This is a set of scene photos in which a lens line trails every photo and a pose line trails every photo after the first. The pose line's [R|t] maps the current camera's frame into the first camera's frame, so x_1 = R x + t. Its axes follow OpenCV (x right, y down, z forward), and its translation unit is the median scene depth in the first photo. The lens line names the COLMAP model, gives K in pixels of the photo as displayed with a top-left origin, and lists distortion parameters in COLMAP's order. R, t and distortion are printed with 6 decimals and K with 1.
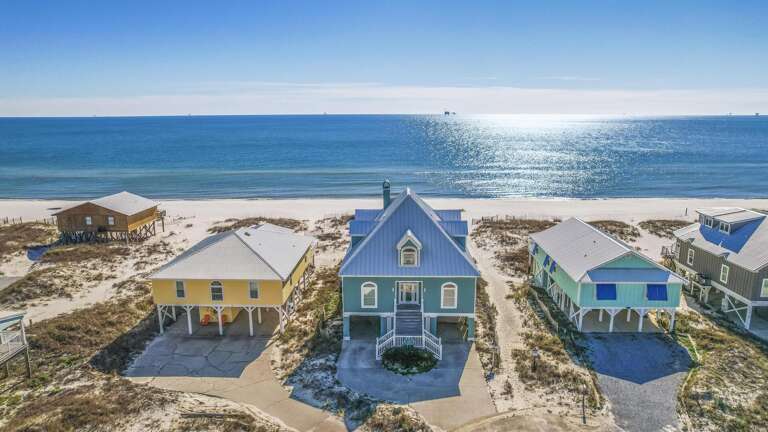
lens RADIAL K [[498.9, 0, 384.0], [0, 498.9, 216.0], [0, 0, 1]] dist [-0.031442, 0.000315]
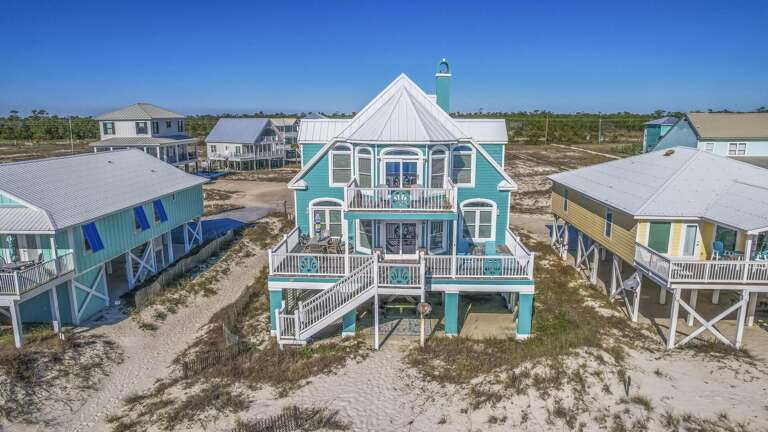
lens RADIAL K [[498.9, 0, 384.0], [0, 498.9, 216.0], [0, 0, 1]] dist [-0.031442, 0.000315]
pose [[-0.999955, 0.002639, 0.009107, 0.077776], [0.005984, 0.920704, 0.390217, -0.150075], [-0.007355, 0.390254, -0.920678, 1.874734]]
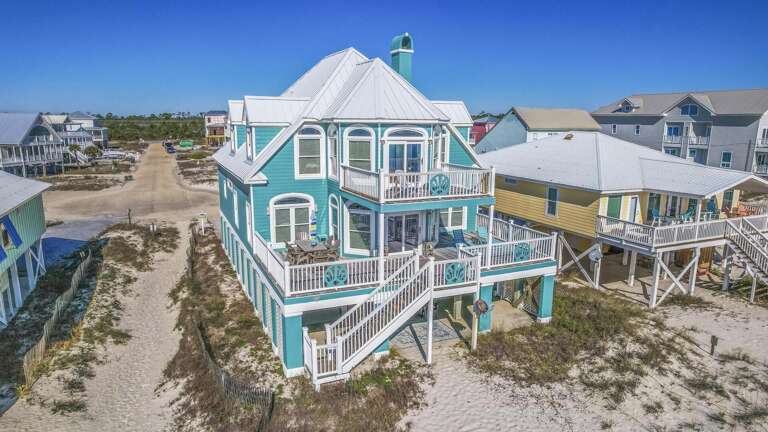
lens RADIAL K [[487.8, 0, 384.0], [0, 487.8, 216.0], [0, 0, 1]] dist [-0.071298, 0.070142]
pose [[-0.897710, 0.081733, -0.432940, 0.285385], [-0.094030, 0.924462, 0.369497, -0.097073], [0.430437, 0.372410, -0.822213, 1.744364]]
